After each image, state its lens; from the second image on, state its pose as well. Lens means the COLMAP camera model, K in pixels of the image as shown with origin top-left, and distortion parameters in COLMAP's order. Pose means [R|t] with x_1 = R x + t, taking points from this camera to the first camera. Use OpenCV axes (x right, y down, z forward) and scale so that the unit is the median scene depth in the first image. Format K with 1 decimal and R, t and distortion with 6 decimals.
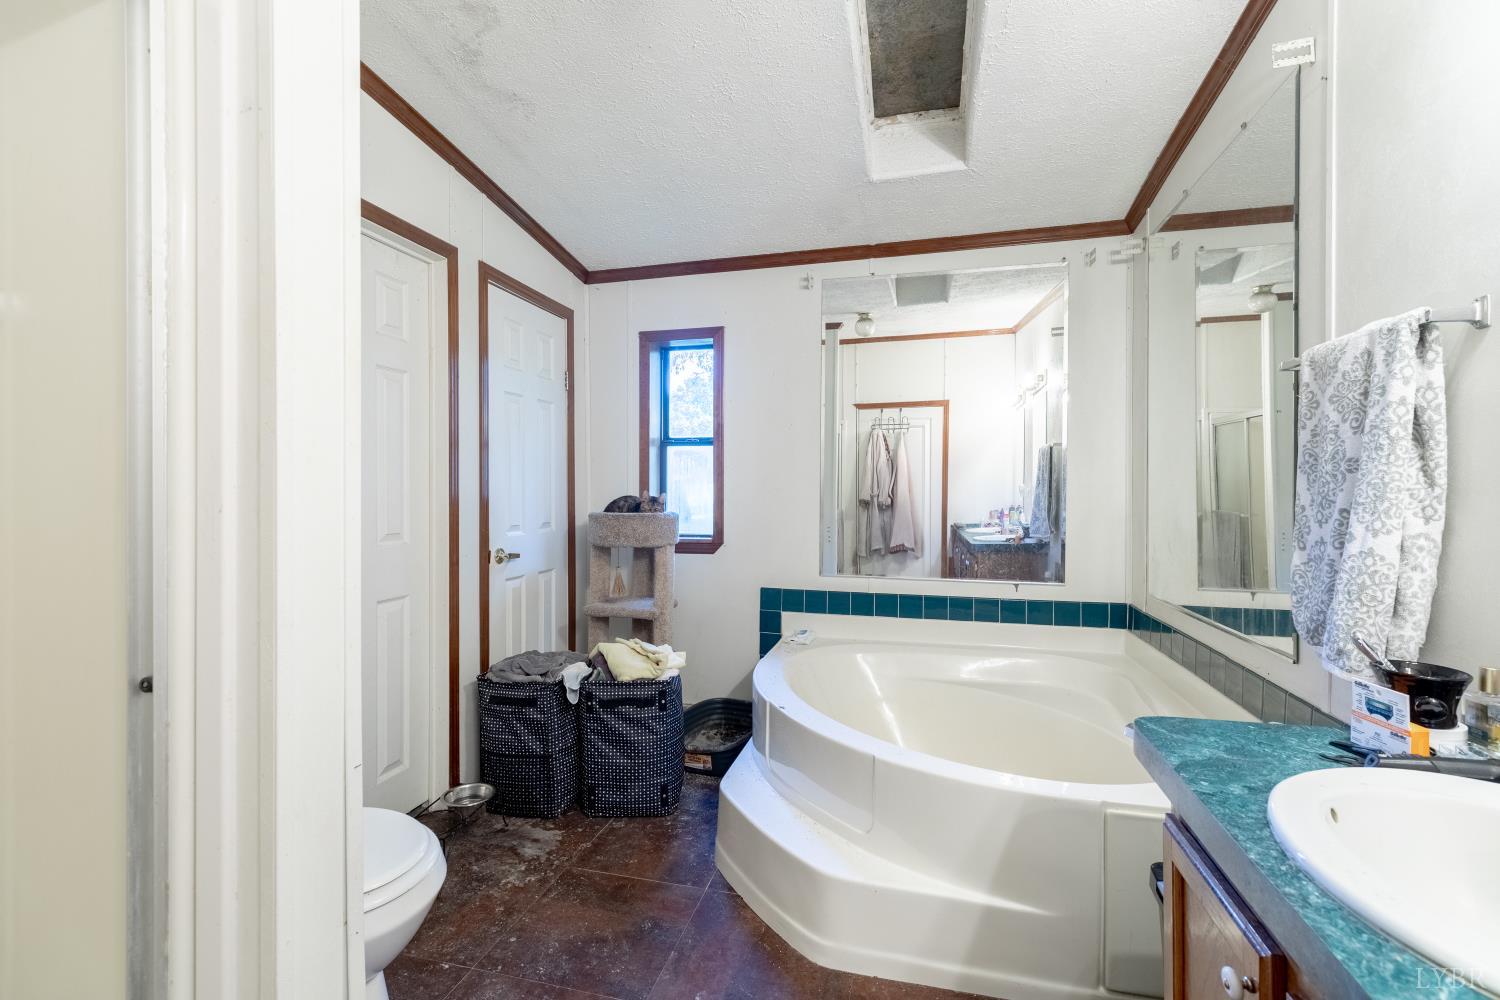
lens RADIAL K [[674.1, 0, 748.7], [0, 674.1, 497.4], [0, 0, 1]] dist [0.012234, -0.000472]
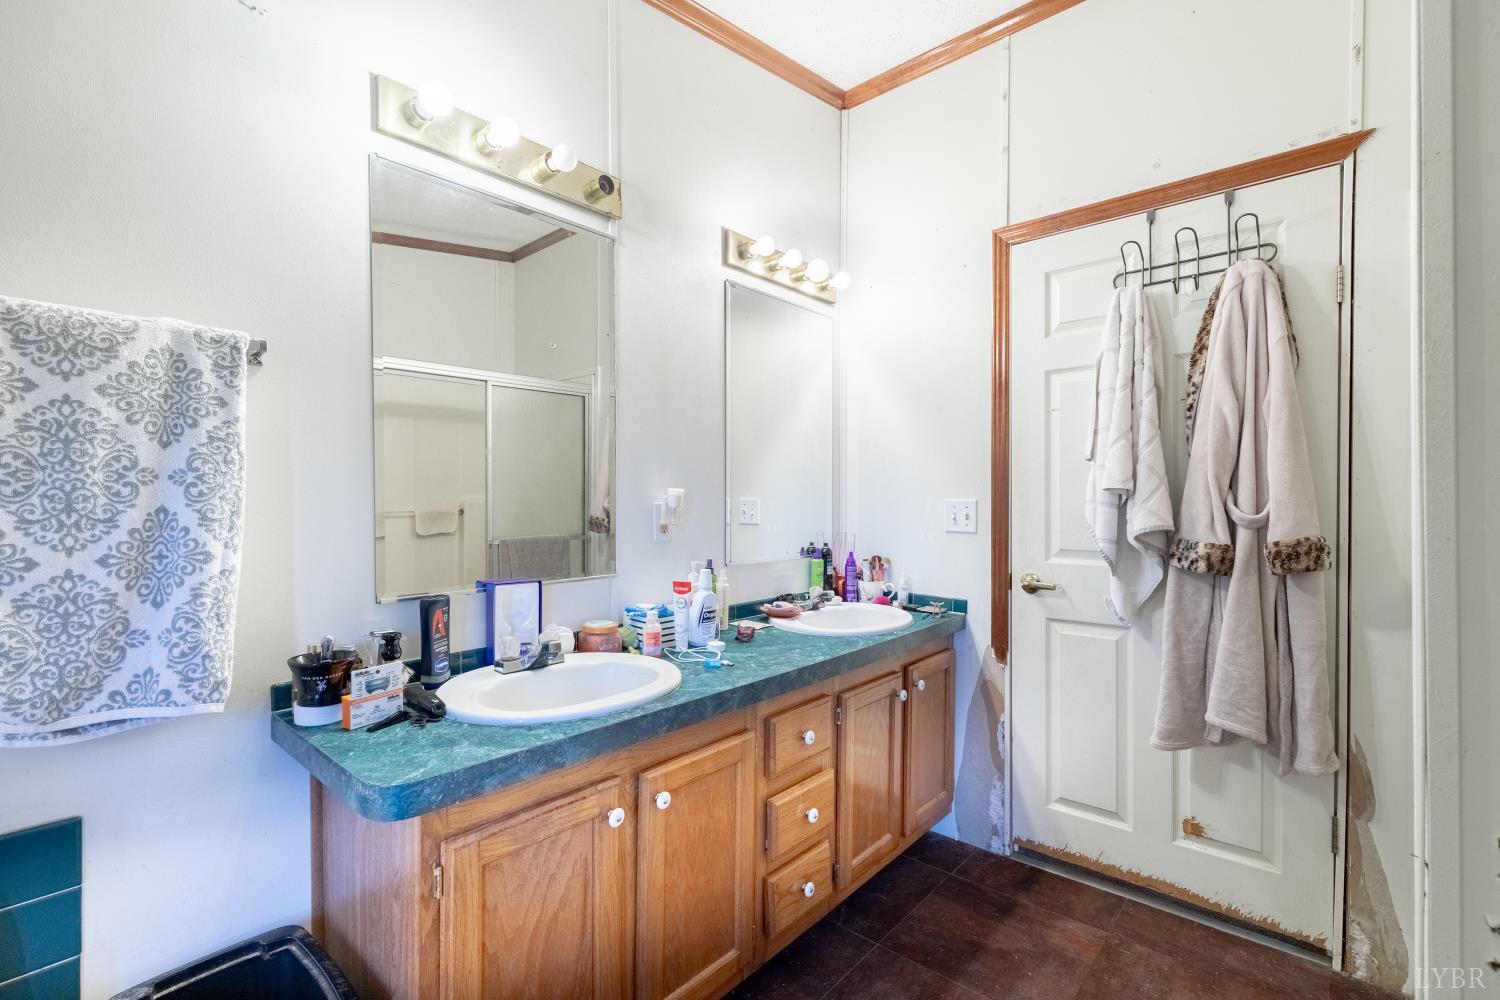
lens RADIAL K [[674.1, 0, 748.7], [0, 674.1, 497.4], [0, 0, 1]] dist [0.012234, -0.000472]
pose [[-0.895070, 0.004168, 0.445907, -0.175513], [0.008345, 0.999938, 0.007403, -0.022478], [-0.445848, 0.010347, -0.895049, 1.523983]]
